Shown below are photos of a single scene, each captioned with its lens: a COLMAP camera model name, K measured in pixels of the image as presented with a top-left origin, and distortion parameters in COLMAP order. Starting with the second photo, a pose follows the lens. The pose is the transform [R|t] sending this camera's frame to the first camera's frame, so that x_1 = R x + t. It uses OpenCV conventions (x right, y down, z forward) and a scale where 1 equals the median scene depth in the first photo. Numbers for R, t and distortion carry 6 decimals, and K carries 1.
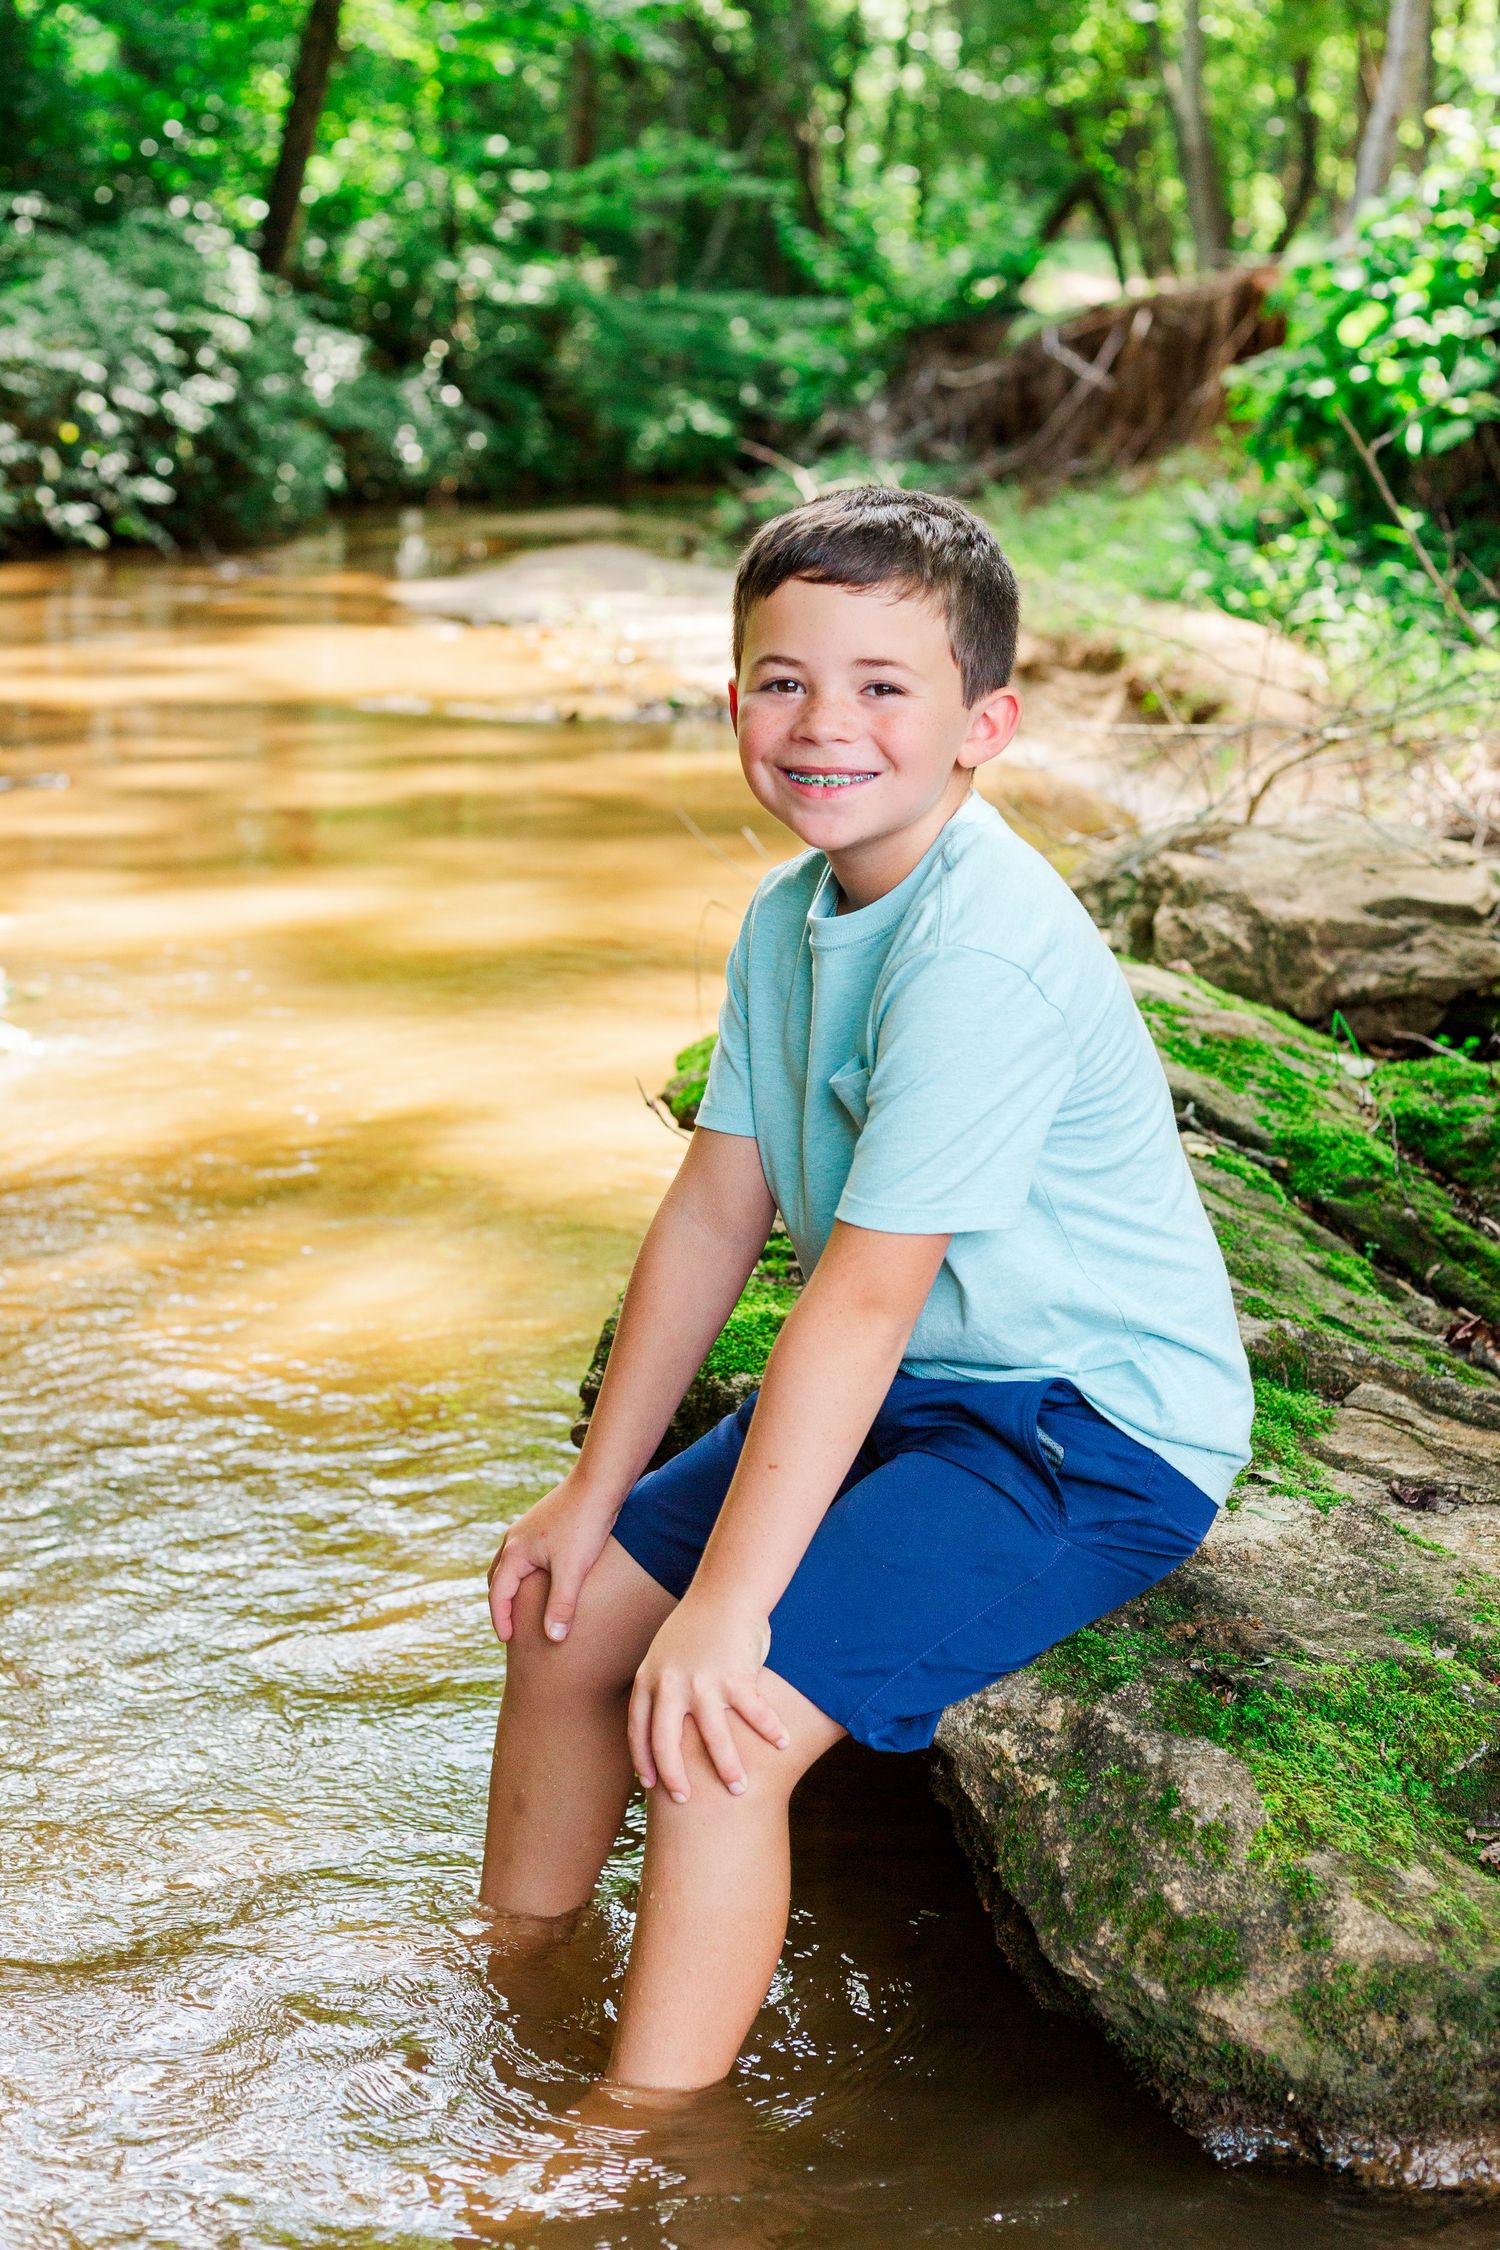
lens RADIAL K [[3434.0, 0, 742.3], [0, 3434.0, 1117.7], [0, 0, 1]] dist [0.000515, 0.034140]
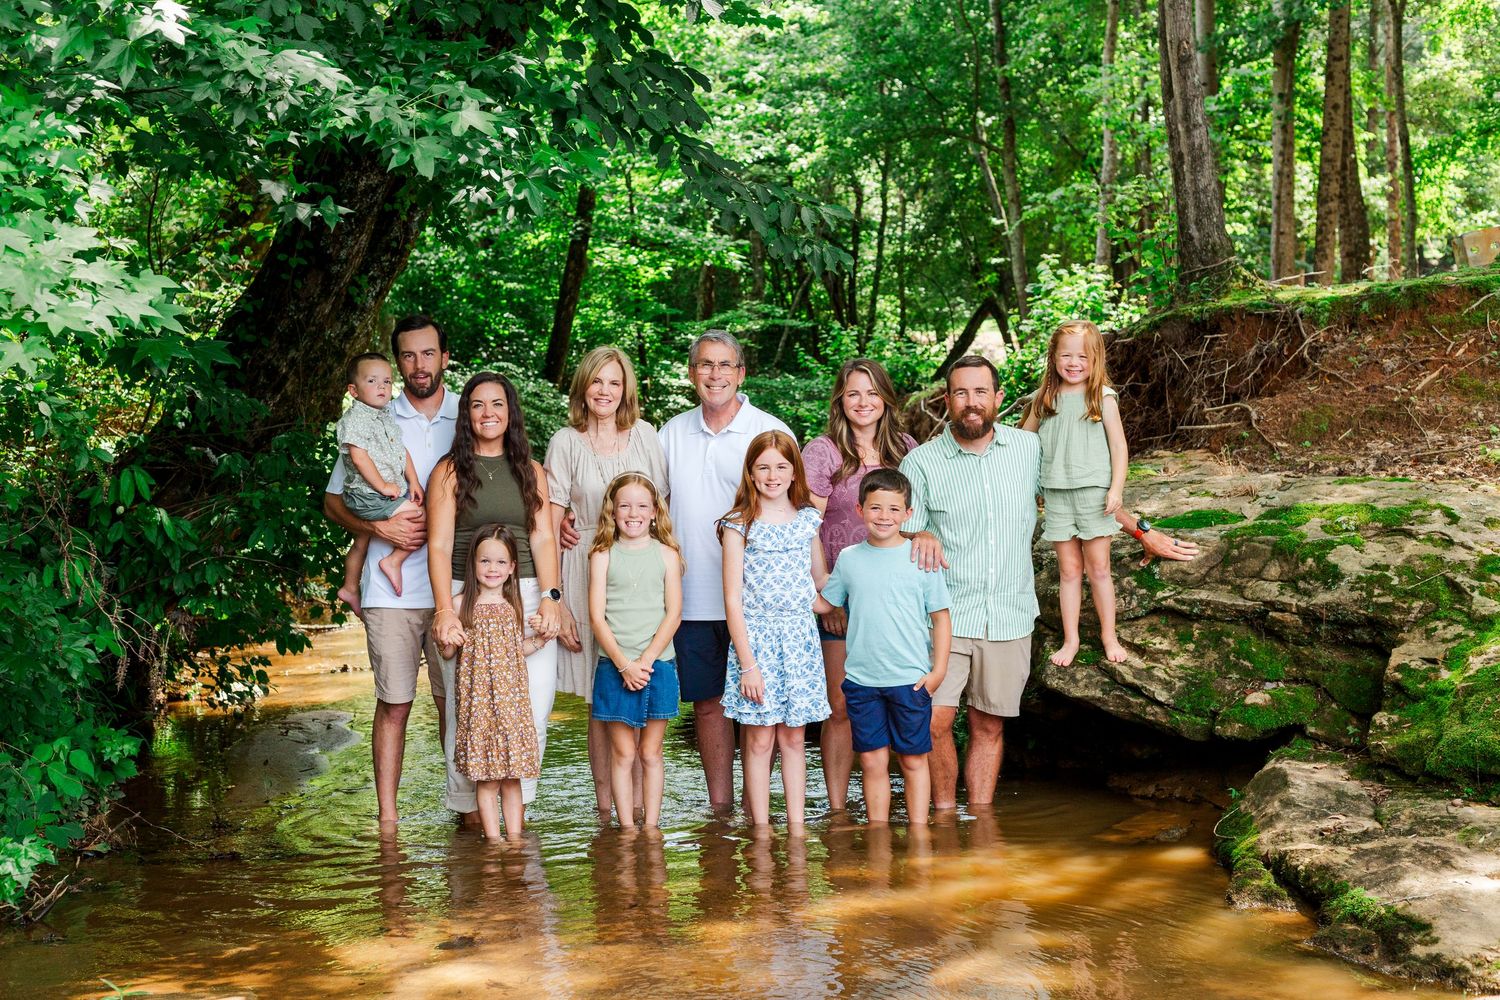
lens RADIAL K [[2095.4, 0, 725.0], [0, 2095.4, 503.5], [0, 0, 1]] dist [0.016045, 0.009932]
pose [[0.998290, -0.035920, -0.046117, 0.097164], [0.027906, 0.986073, -0.163956, 0.164007], [0.051364, 0.162389, 0.985389, -1.053452]]
